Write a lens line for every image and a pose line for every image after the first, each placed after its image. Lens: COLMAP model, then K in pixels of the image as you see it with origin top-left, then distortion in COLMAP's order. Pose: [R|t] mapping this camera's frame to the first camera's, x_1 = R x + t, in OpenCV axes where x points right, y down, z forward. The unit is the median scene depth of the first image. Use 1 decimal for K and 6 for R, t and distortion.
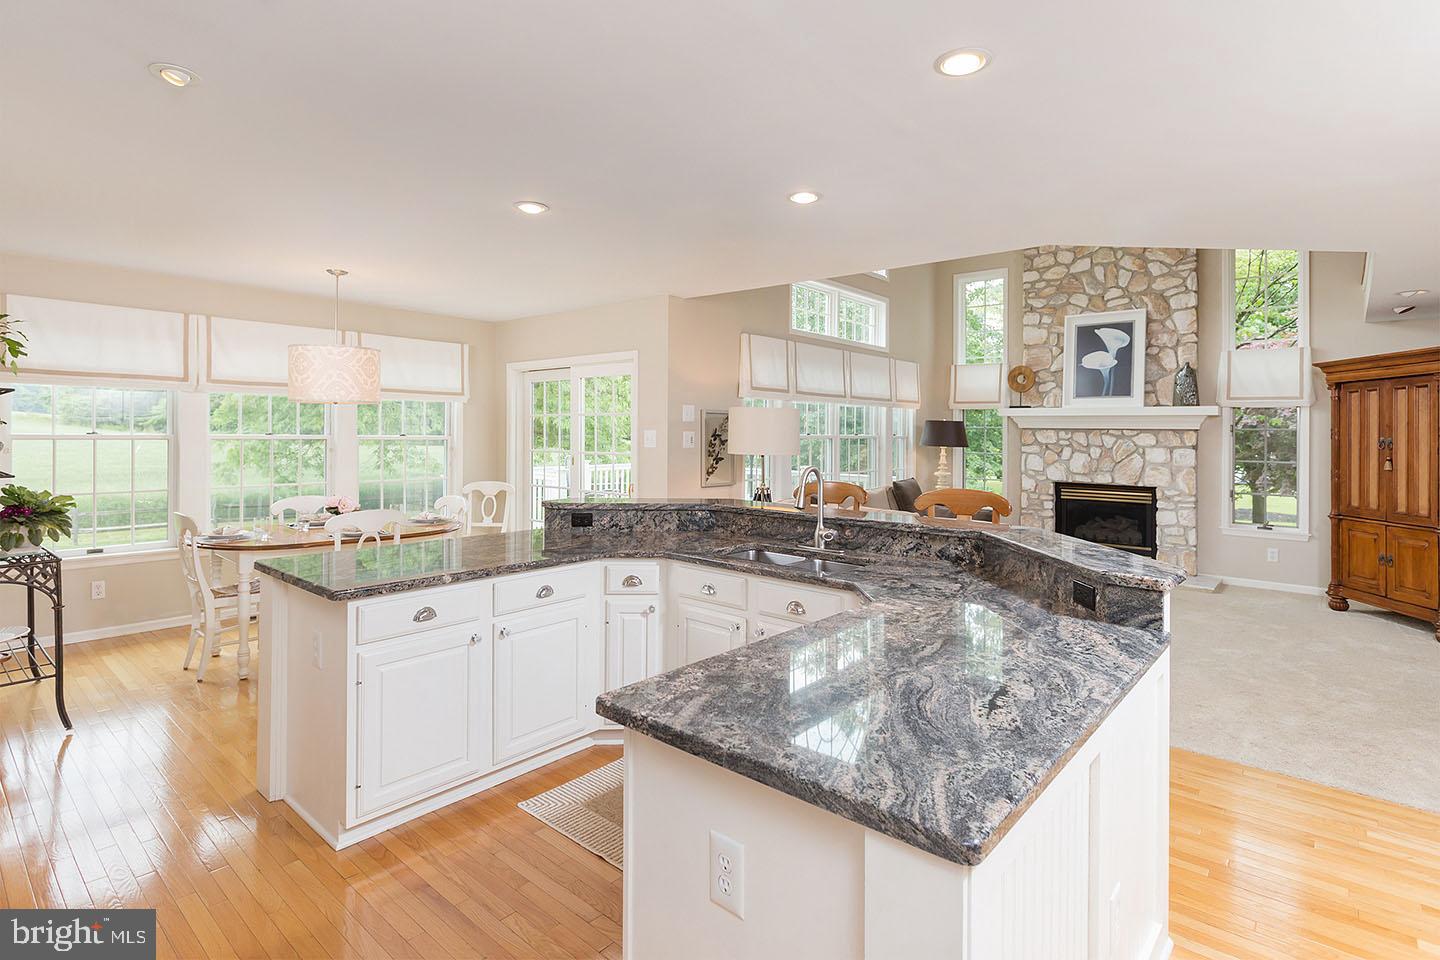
lens RADIAL K [[704.6, 0, 785.6], [0, 704.6, 440.4], [0, 0, 1]] dist [0.016943, 0.000694]
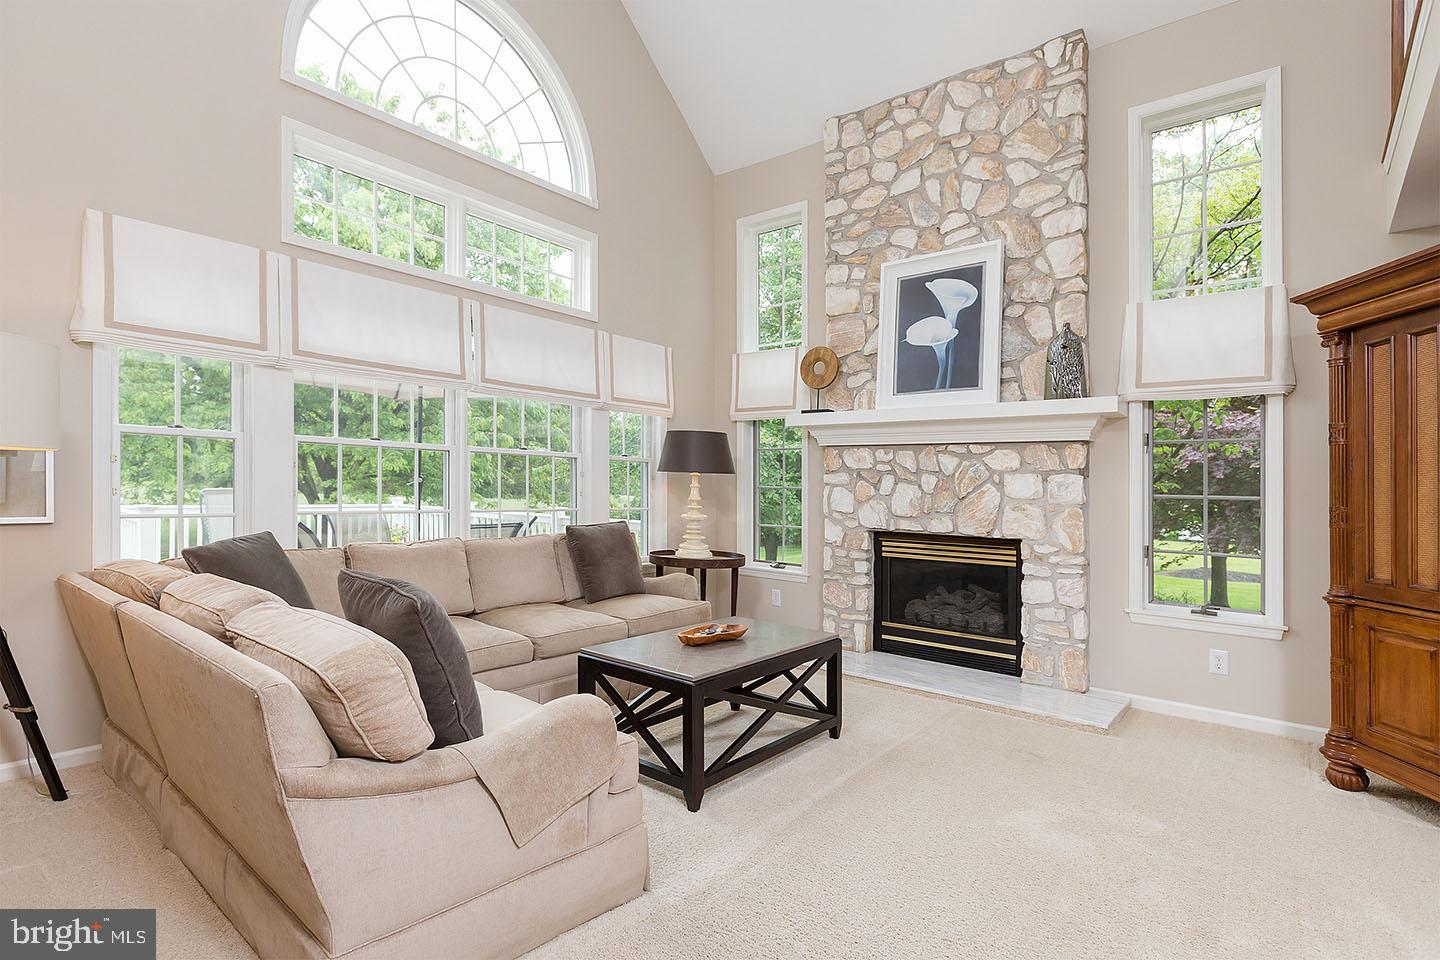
lens RADIAL K [[704.6, 0, 723.2], [0, 704.6, 480.8], [0, 0, 1]] dist [0.016943, 0.000694]
pose [[0.999503, 0.006007, -0.030949, 0.288930], [-0.006554, 0.999823, -0.017617, 0.028595], [0.030838, 0.017811, 0.999366, 0.393976]]
